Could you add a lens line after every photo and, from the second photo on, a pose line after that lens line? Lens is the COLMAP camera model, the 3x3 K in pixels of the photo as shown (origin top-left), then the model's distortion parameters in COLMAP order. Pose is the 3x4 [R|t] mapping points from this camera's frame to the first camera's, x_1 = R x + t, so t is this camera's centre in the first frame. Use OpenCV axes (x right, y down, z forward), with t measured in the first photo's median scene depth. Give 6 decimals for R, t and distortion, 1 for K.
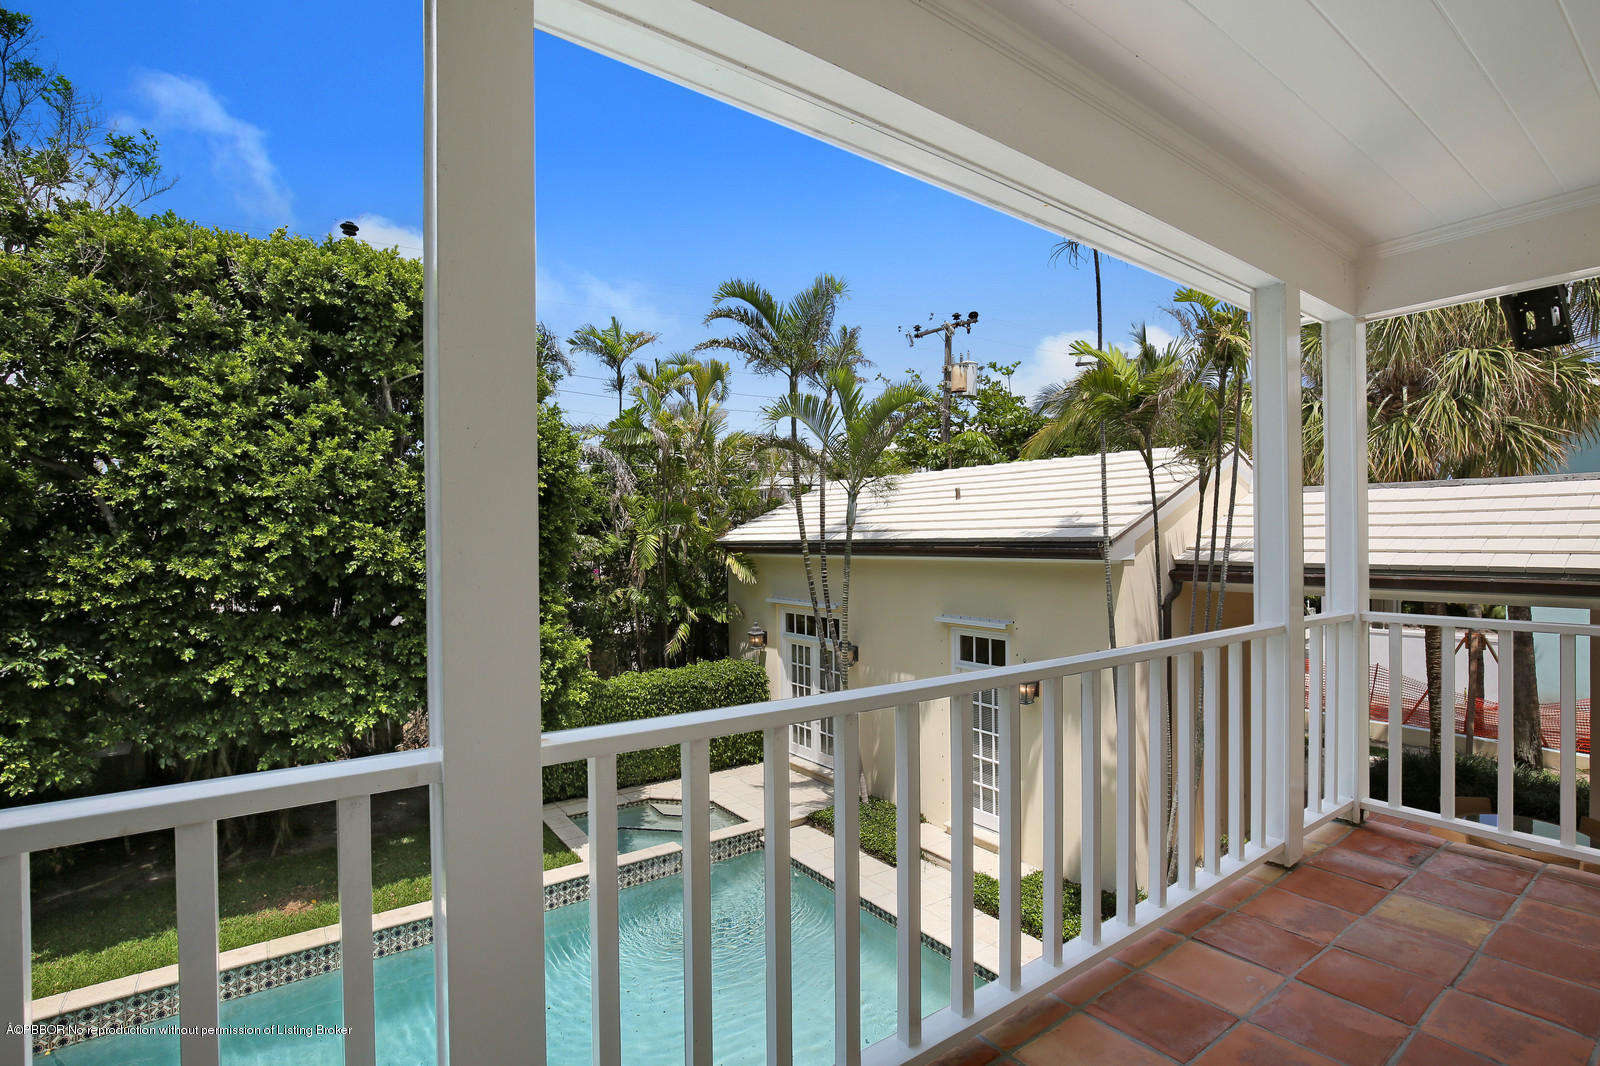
lens RADIAL K [[742.7, 0, 798.0], [0, 742.7, 538.3], [0, 0, 1]] dist [-0.030055, 0.001178]
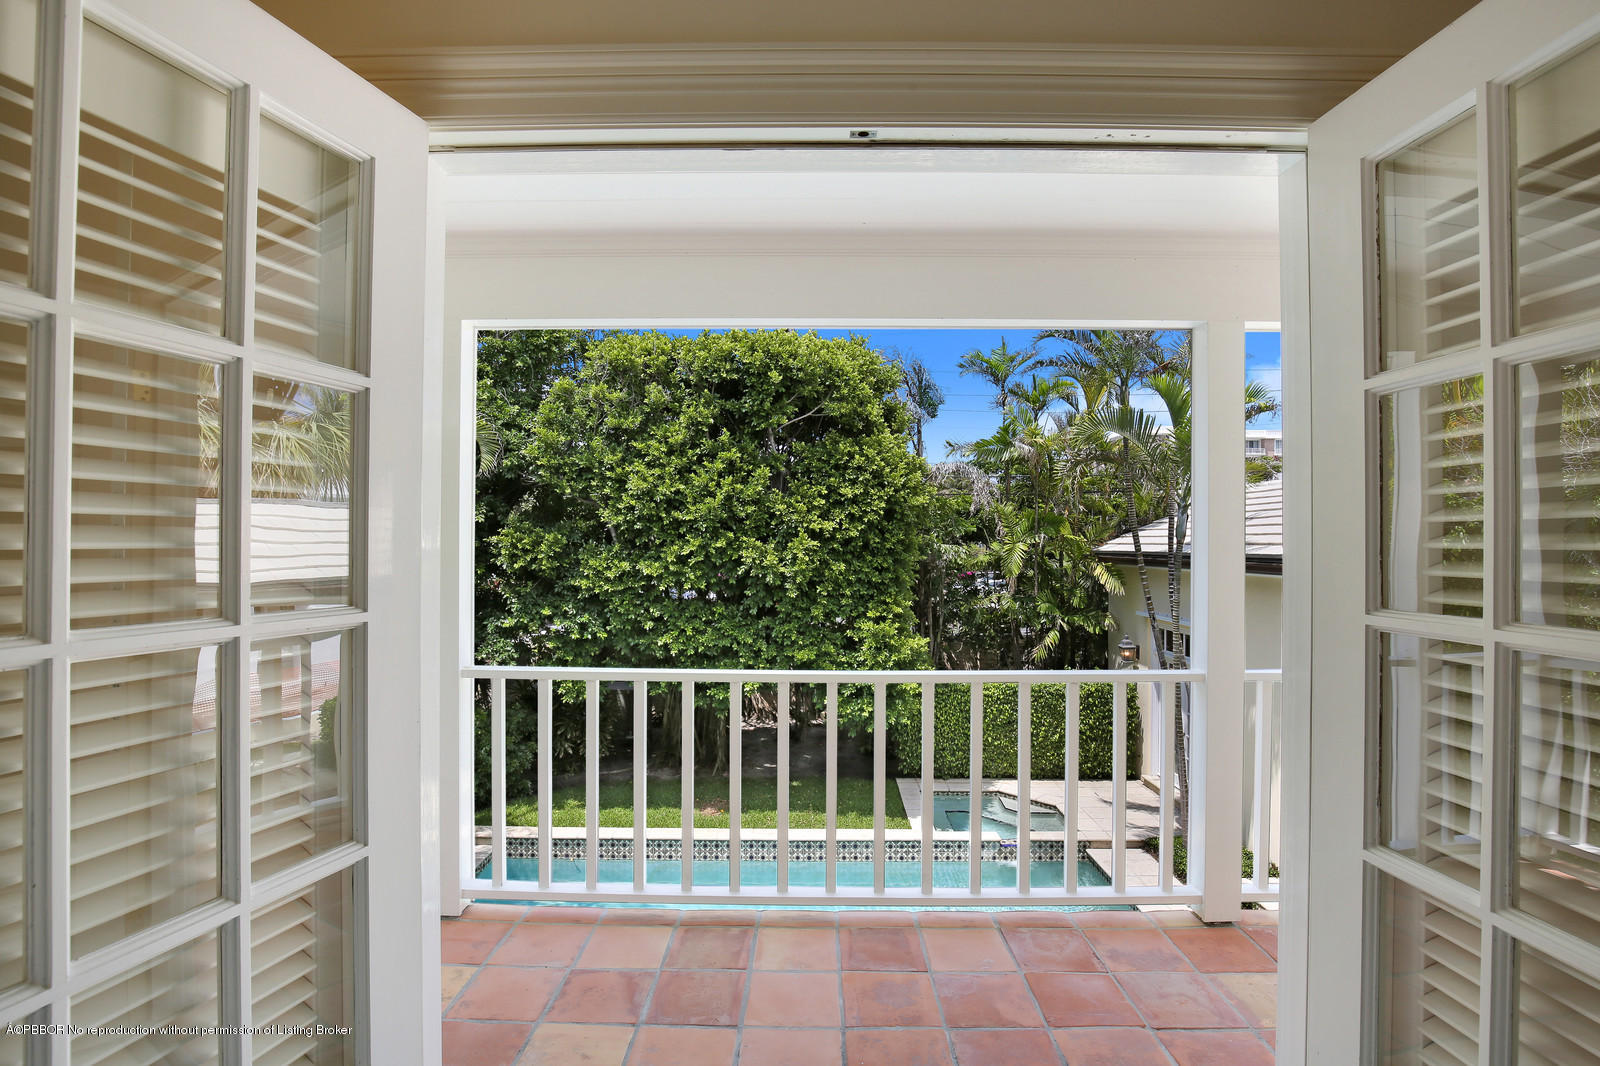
lens RADIAL K [[742.7, 0, 806.3], [0, 742.7, 534.8], [0, 0, 1]] dist [-0.030055, 0.001178]
pose [[0.803471, 0.001393, -0.595342, 0.325698], [-0.003967, 0.999988, -0.003014, -0.023469], [0.595330, 0.004783, 0.803467, -0.039857]]
